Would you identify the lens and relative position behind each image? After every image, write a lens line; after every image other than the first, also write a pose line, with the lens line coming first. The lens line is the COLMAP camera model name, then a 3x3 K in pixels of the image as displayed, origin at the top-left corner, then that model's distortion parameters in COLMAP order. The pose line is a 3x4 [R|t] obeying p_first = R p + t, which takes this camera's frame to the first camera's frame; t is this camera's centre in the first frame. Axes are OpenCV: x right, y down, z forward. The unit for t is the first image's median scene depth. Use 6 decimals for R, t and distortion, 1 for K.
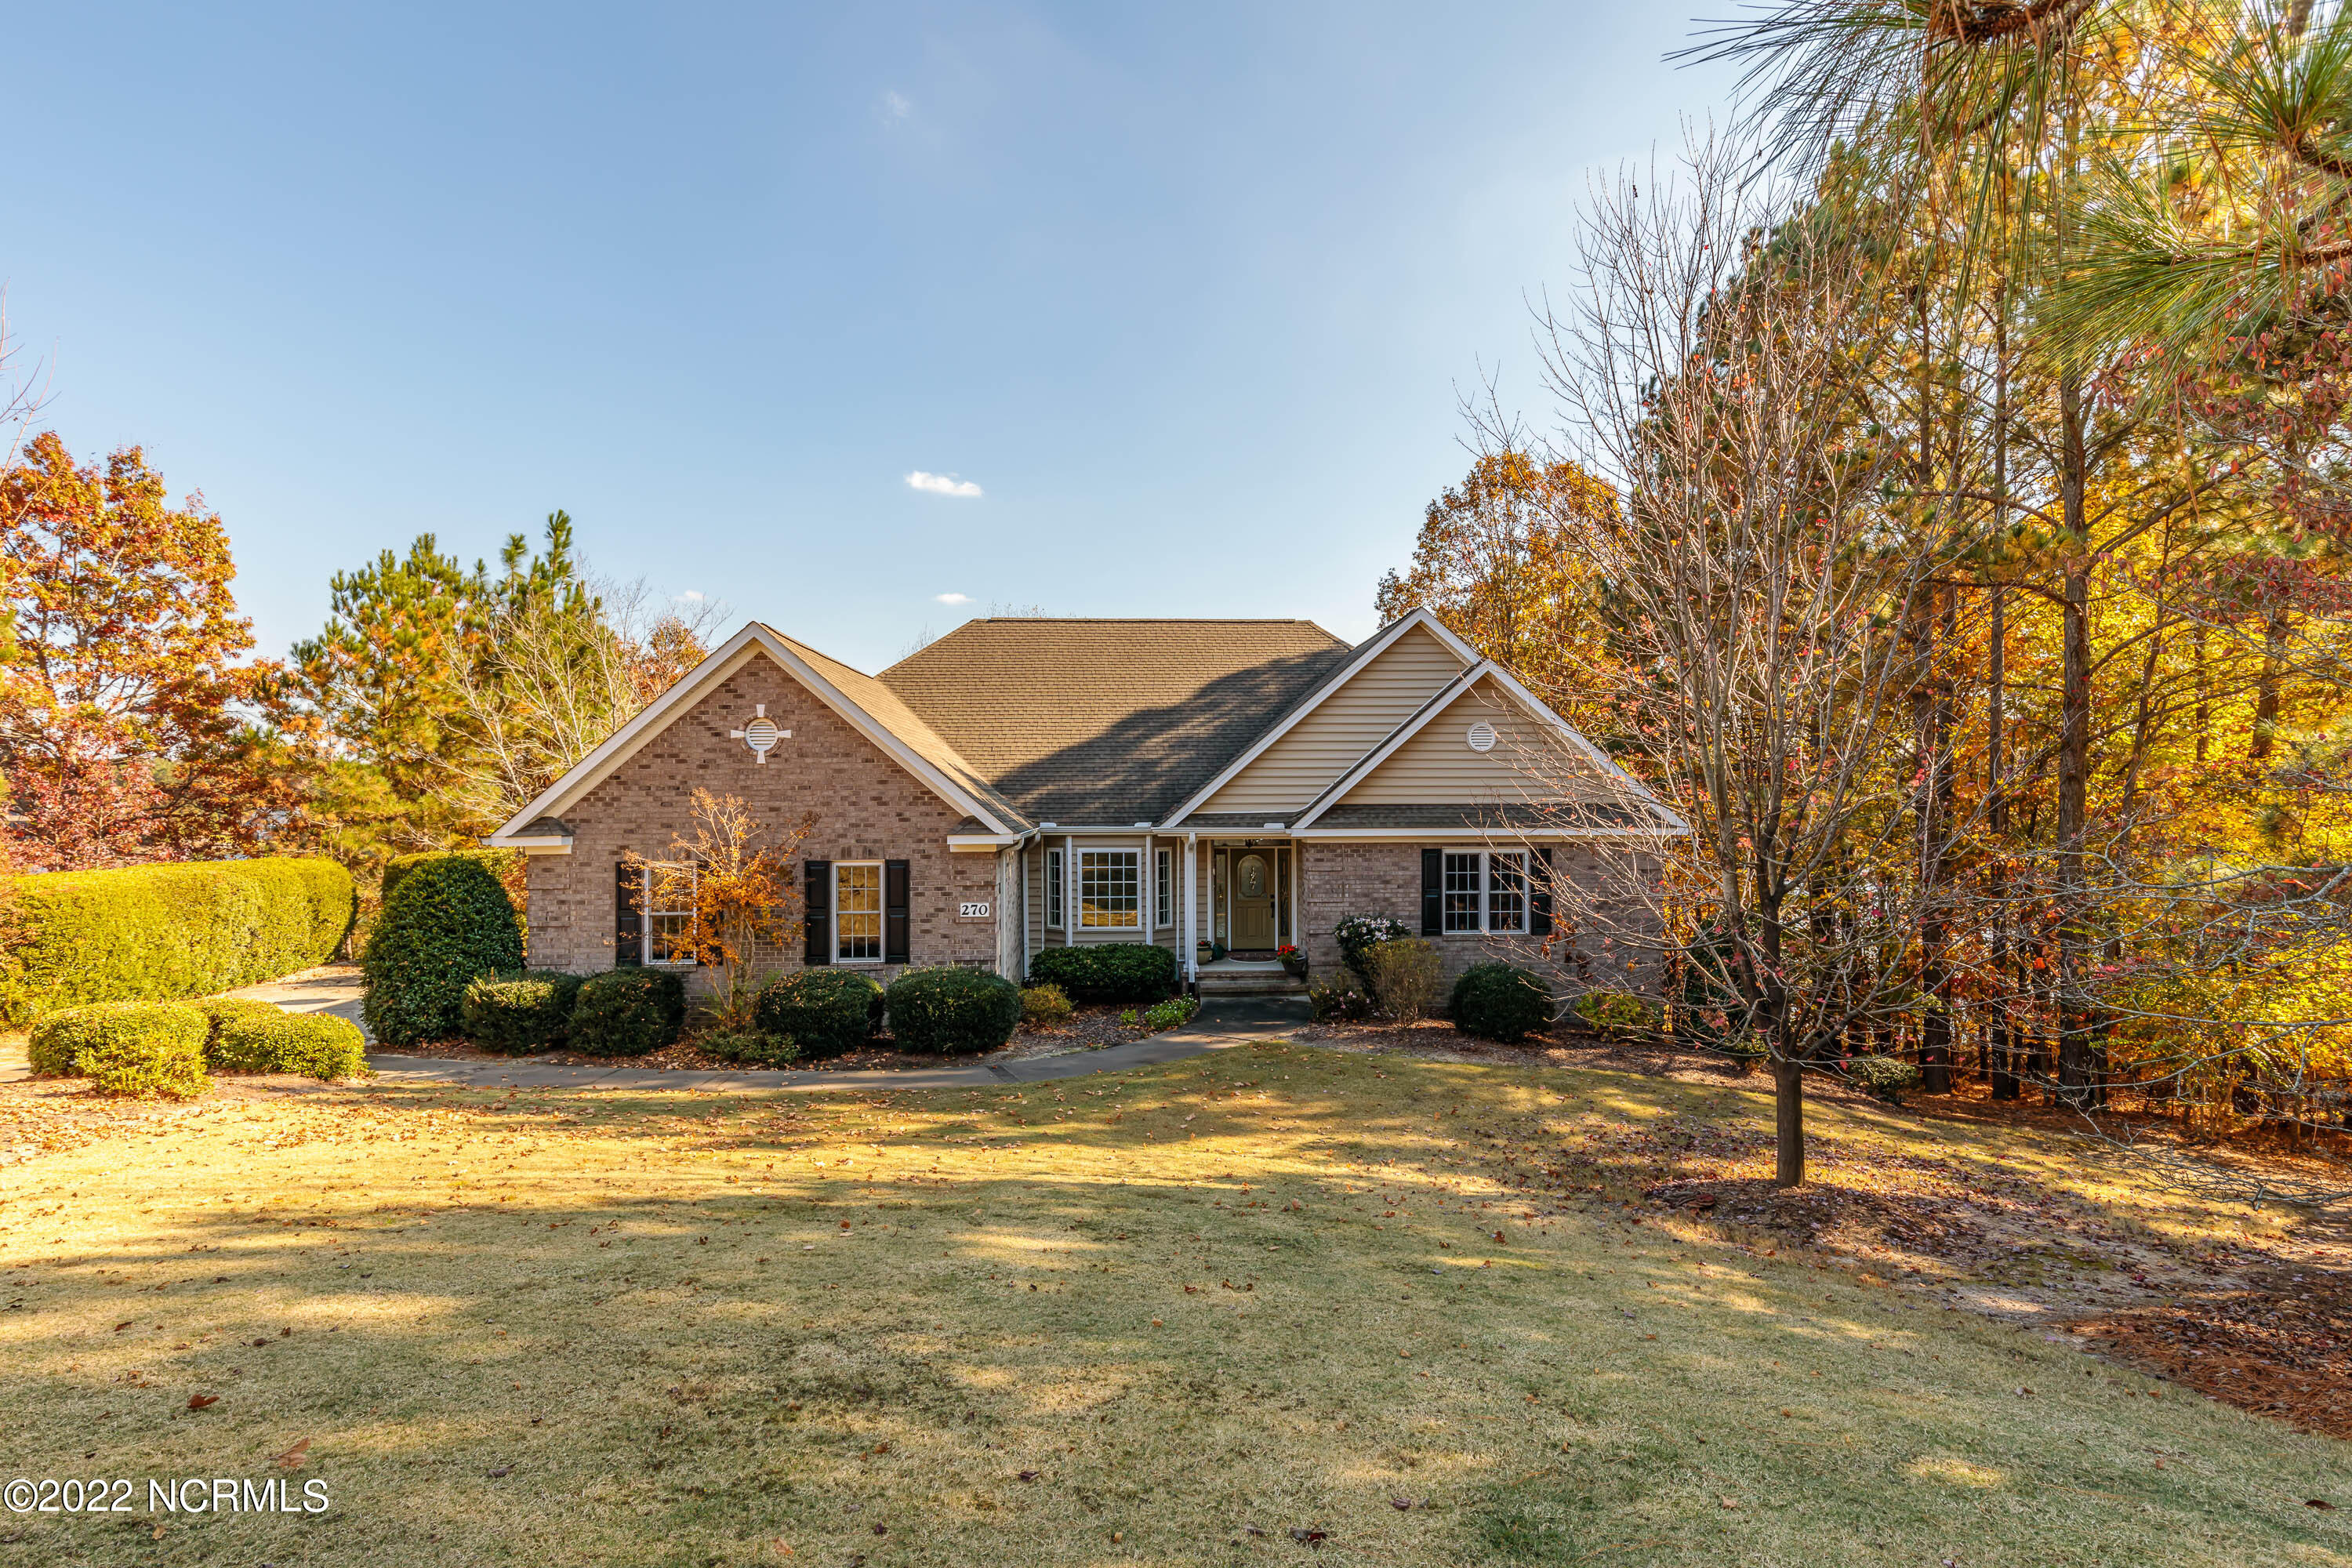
lens RADIAL K [[1204.5, 0, 1251.4], [0, 1204.5, 776.0], [0, 0, 1]] dist [0.000034, -0.000039]
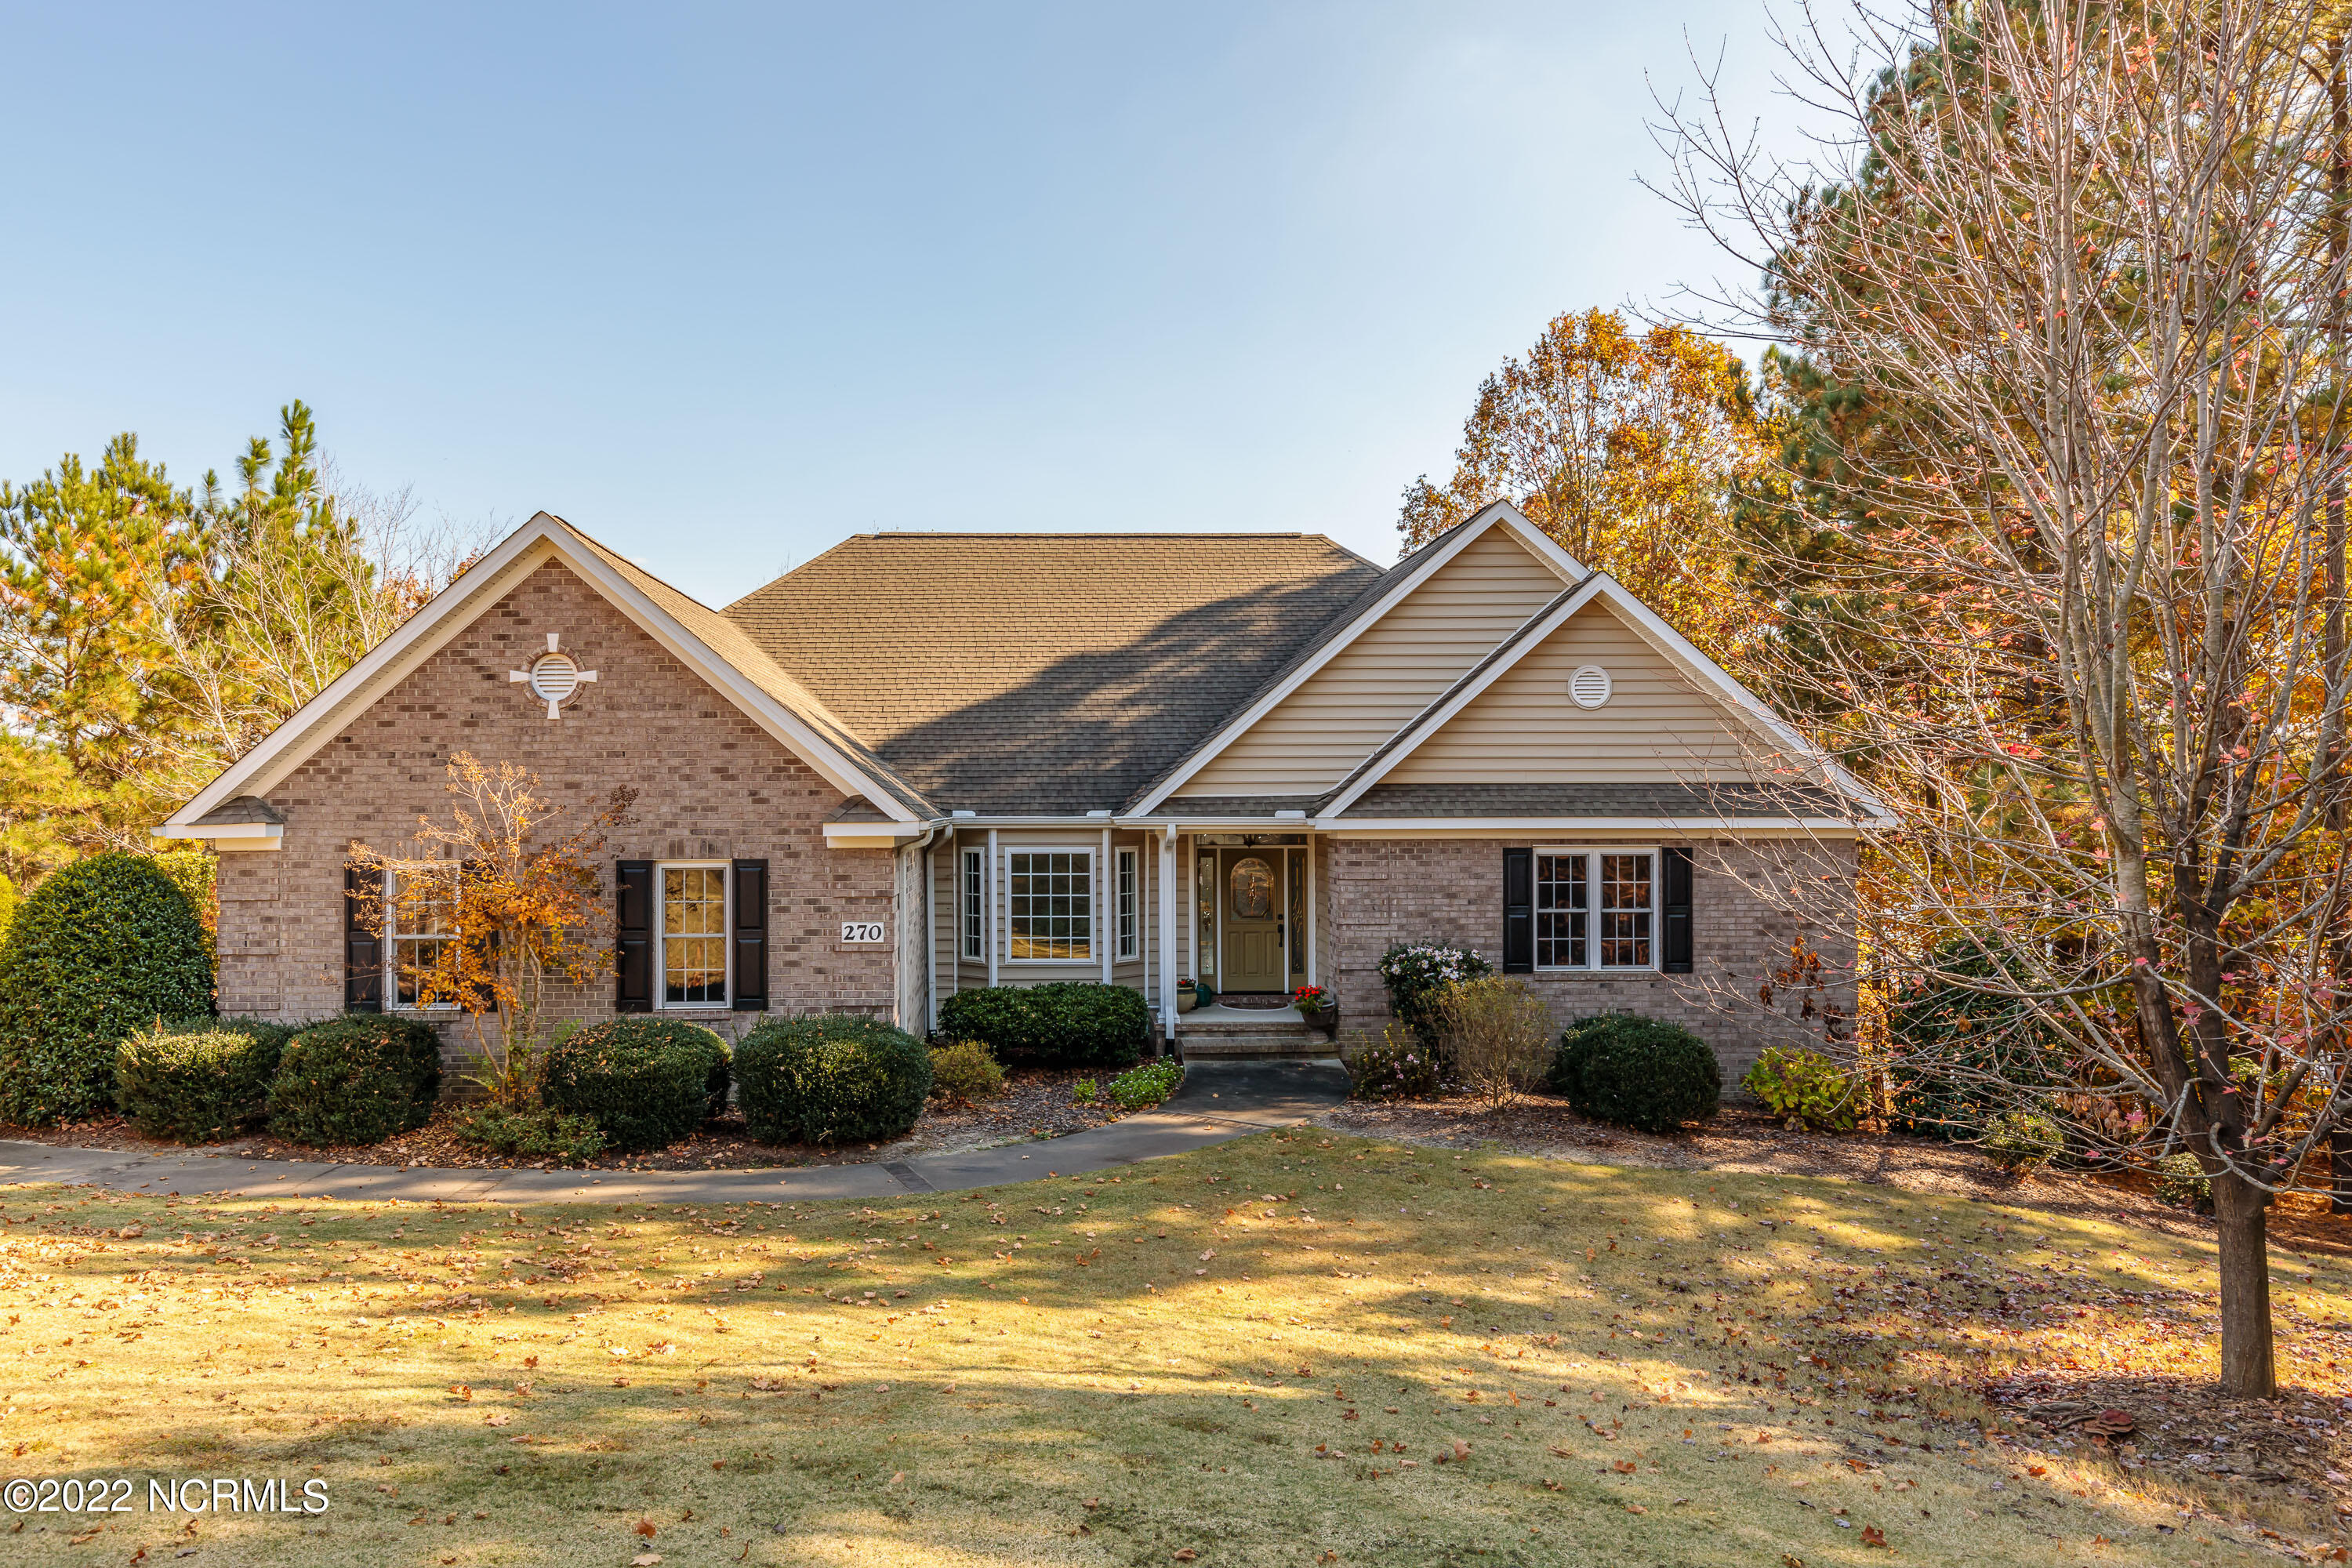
lens RADIAL K [[1512.9, 0, 1170.7], [0, 1512.9, 783.1], [0, 0, 1]] dist [0.006115, -0.001902]
pose [[0.999879, 0.002199, -0.015371, -0.038129], [-0.002105, 0.999979, 0.006160, 0.018759], [0.015385, -0.006127, 0.999863, 0.130645]]
